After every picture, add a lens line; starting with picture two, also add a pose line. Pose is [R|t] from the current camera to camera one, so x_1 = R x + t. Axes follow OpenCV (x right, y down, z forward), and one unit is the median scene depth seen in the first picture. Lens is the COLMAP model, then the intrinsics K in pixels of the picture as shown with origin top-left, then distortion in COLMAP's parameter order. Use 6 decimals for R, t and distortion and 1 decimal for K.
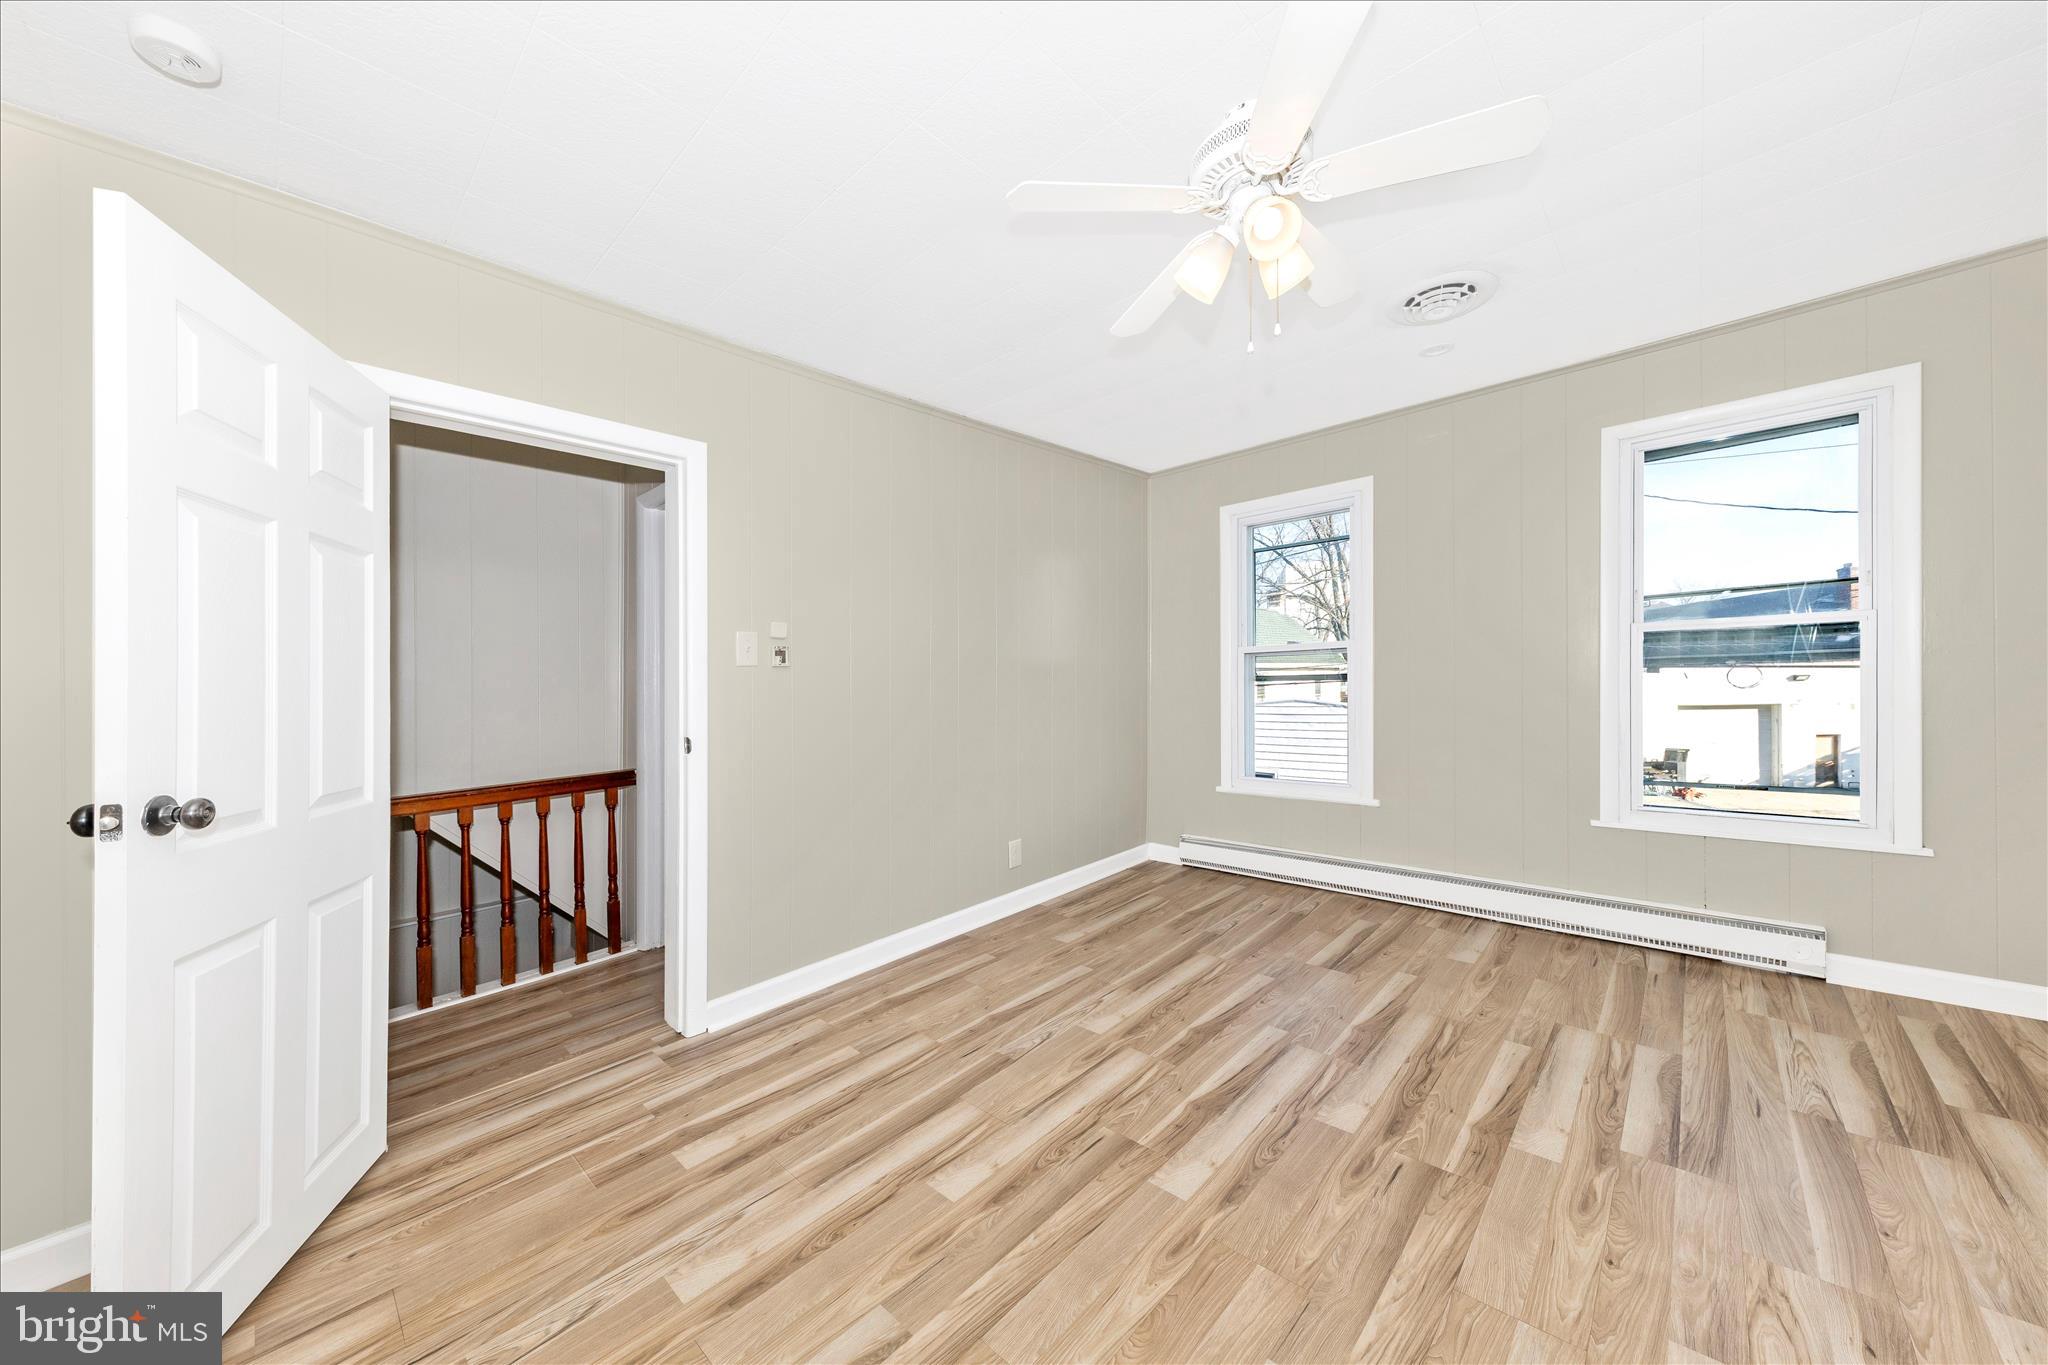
lens RADIAL K [[714.7, 0, 1022.9], [0, 714.7, 673.6], [0, 0, 1]] dist [0.014869, -0.002111]
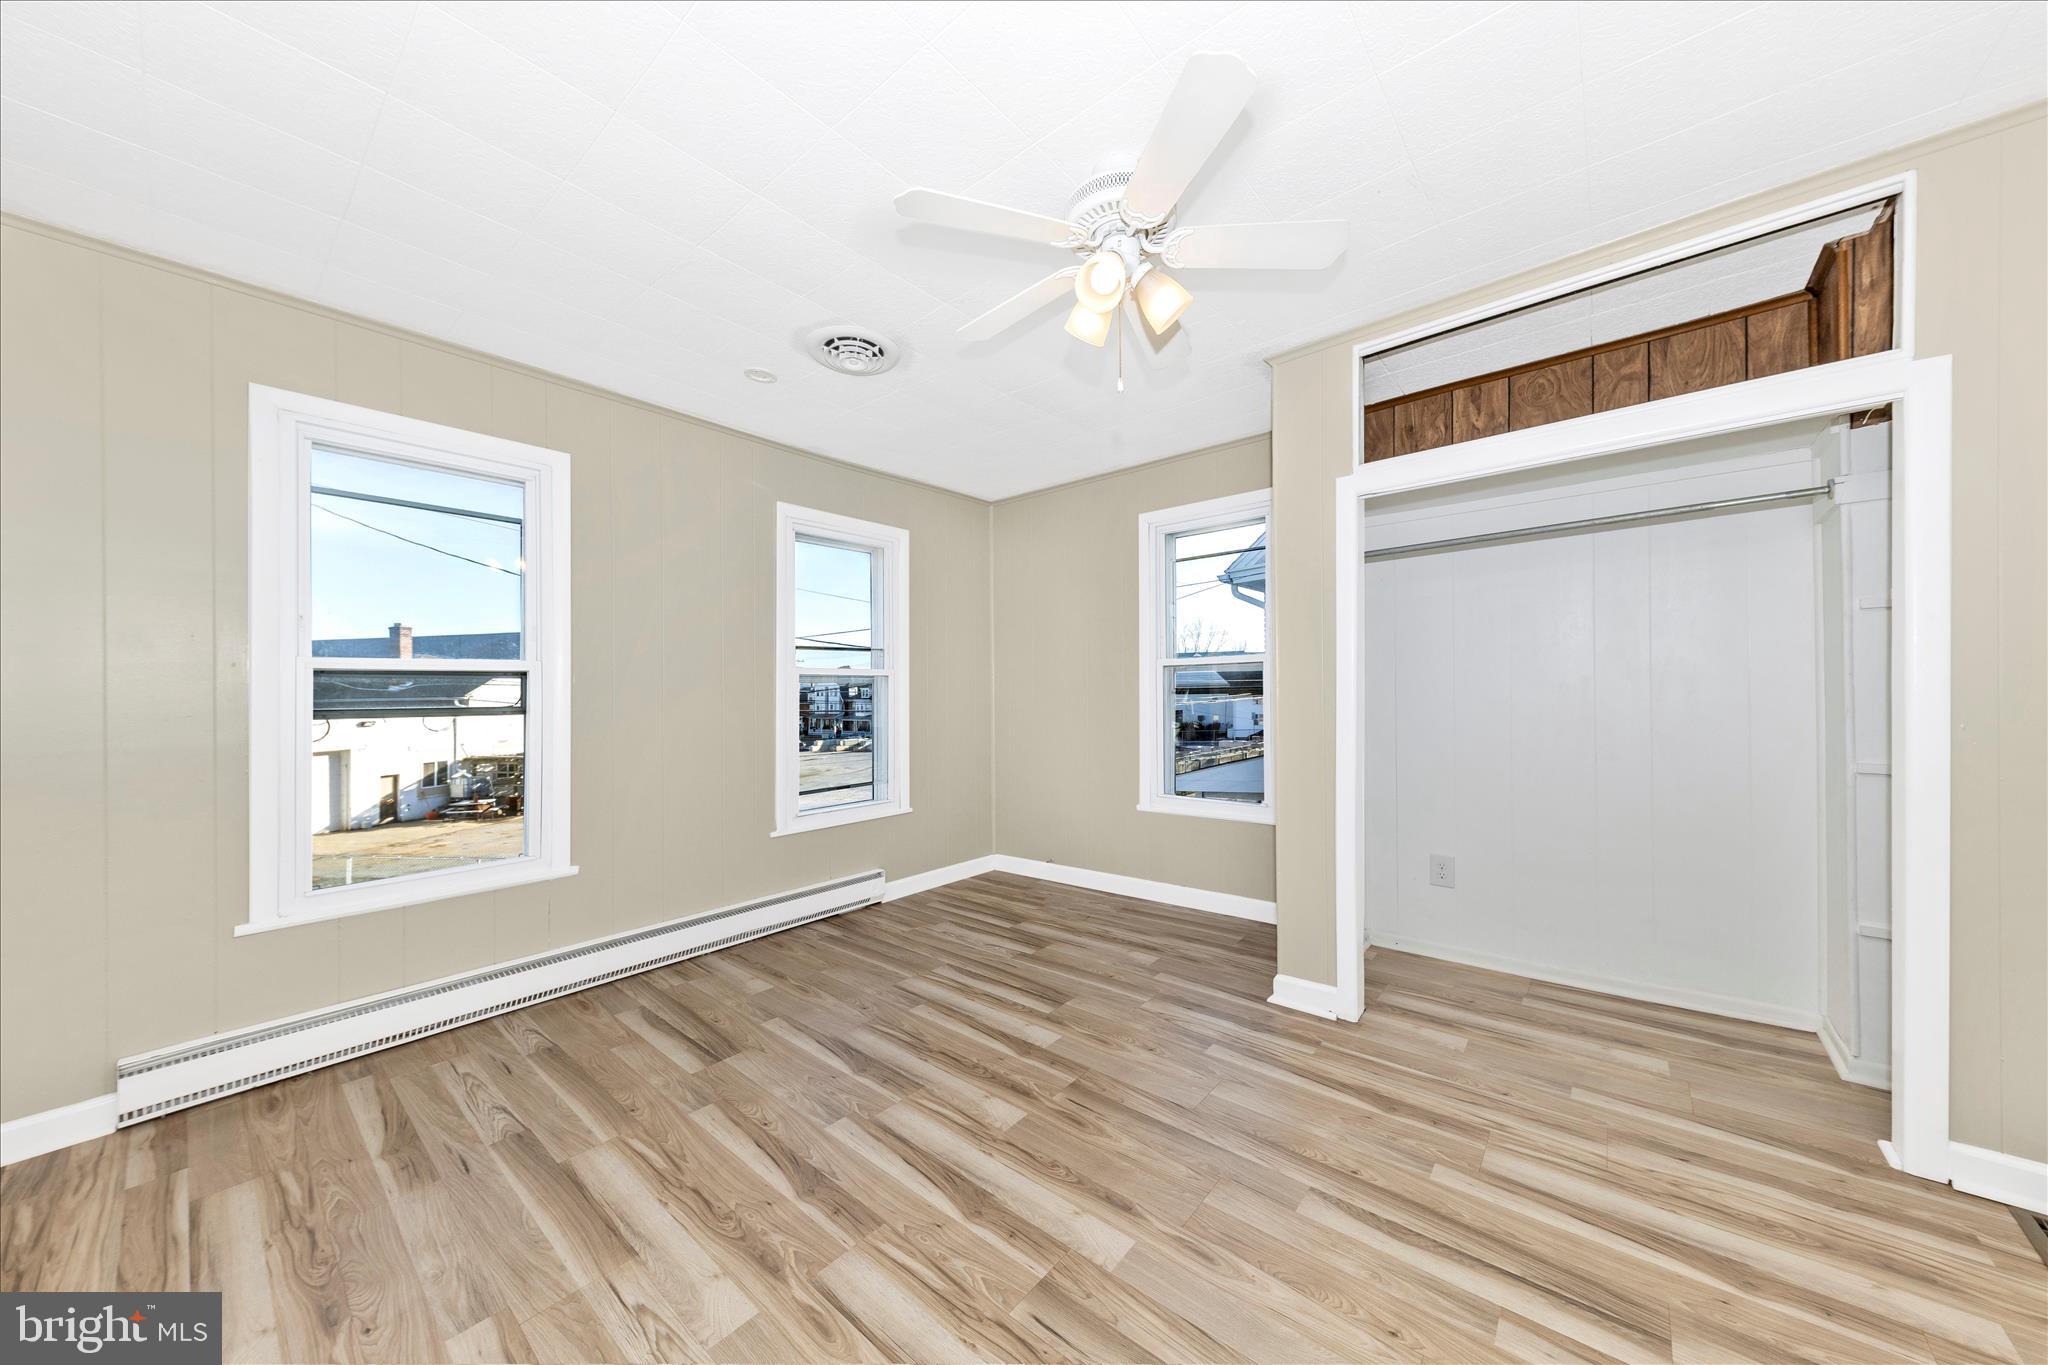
lens RADIAL K [[714.7, 0, 1032.3], [0, 714.7, 701.6], [0, 0, 1]] dist [0.014869, -0.002111]
pose [[-0.066338, 0.020900, 0.997578, -0.442240], [0.008276, 0.999758, -0.020396, 0.019987], [-0.997763, 0.006903, -0.066495, 0.720068]]
